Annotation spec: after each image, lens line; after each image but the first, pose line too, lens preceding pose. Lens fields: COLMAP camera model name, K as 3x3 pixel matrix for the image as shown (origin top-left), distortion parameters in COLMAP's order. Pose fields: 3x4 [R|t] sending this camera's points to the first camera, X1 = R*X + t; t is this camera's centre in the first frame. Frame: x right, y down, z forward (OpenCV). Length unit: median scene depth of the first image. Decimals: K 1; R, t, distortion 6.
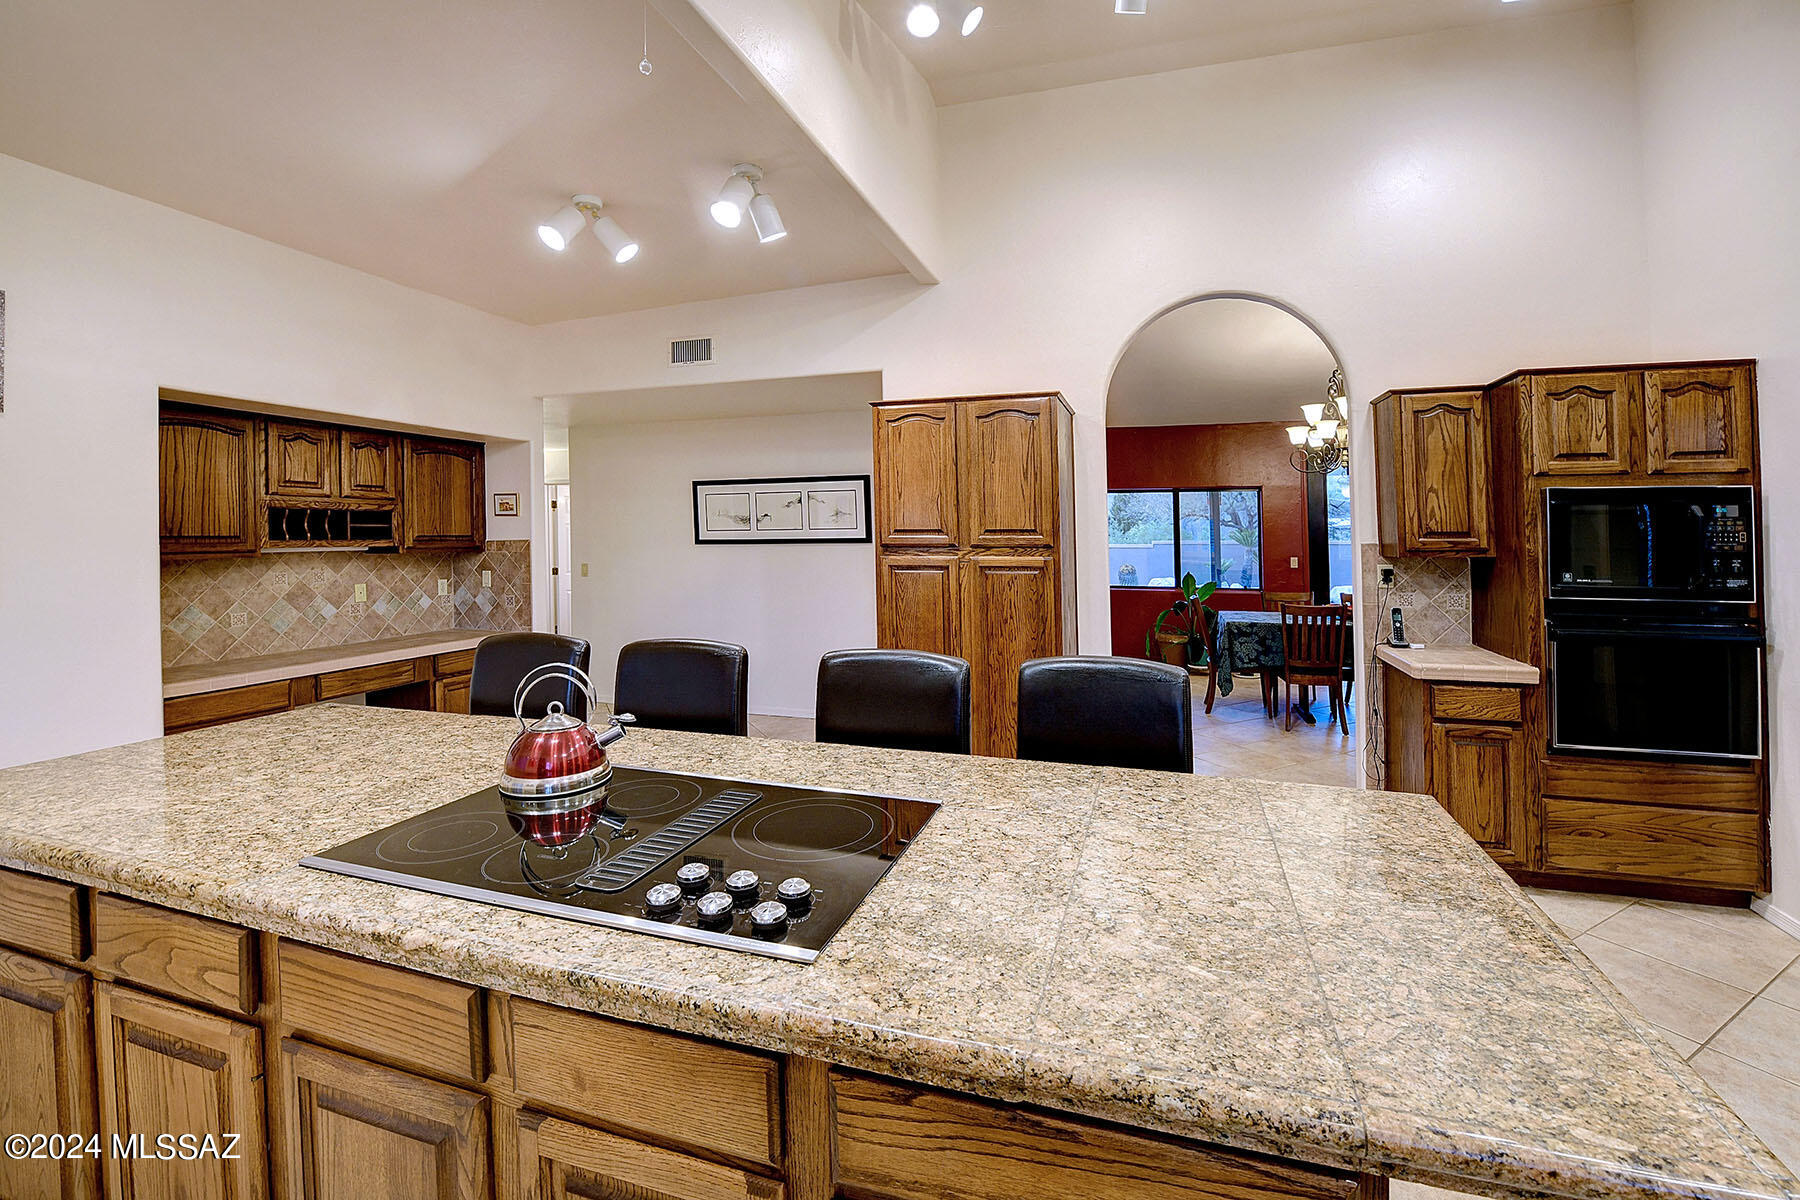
lens RADIAL K [[760.9, 0, 930.1], [0, 760.9, 527.5], [0, 0, 1]] dist [-0.022352, -0.000737]
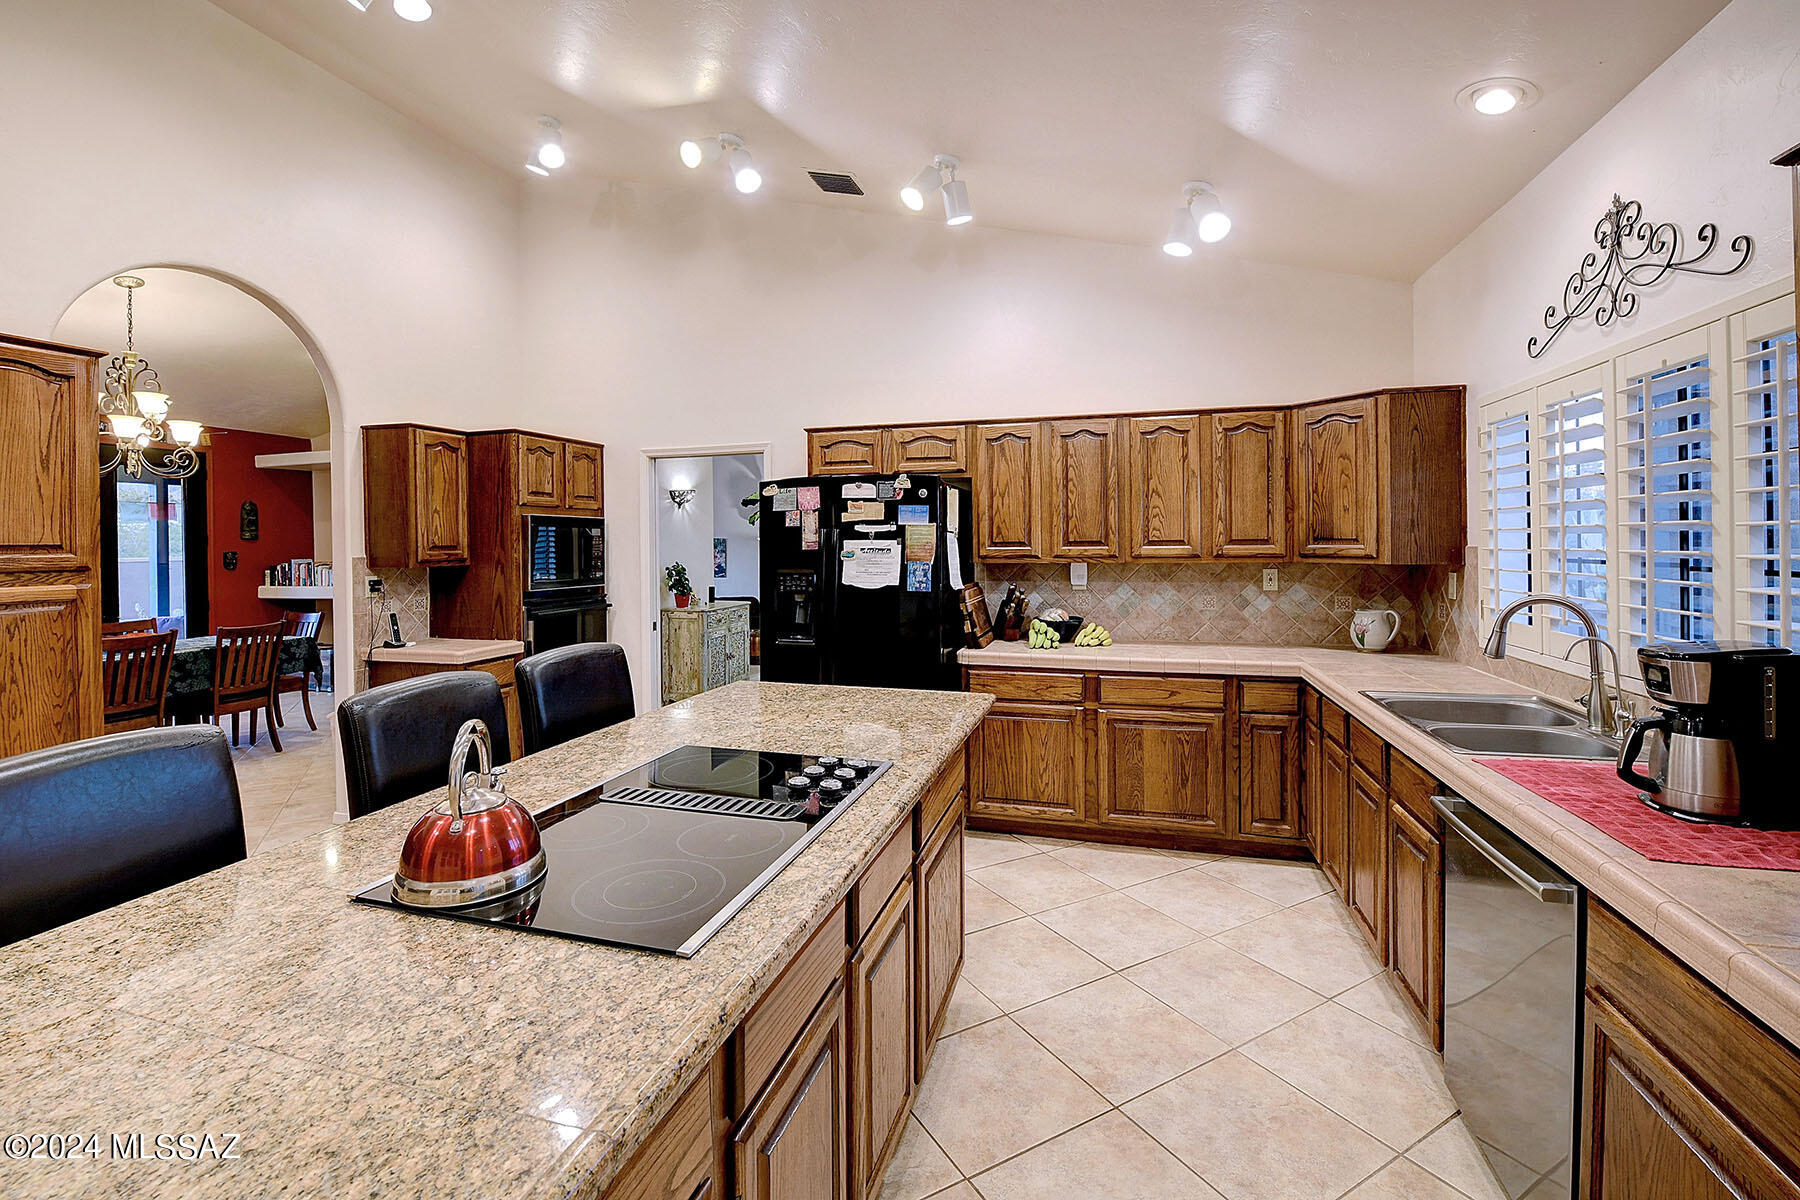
lens RADIAL K [[766.9, 0, 889.2], [0, 766.9, 550.4], [0, 0, 1]] dist [-0.014090, -0.000247]
pose [[0.008185, -0.010226, 0.999914, -0.563660], [0.002653, 0.999944, 0.010204, 0.002474], [-0.999963, 0.002569, 0.008212, 0.263757]]
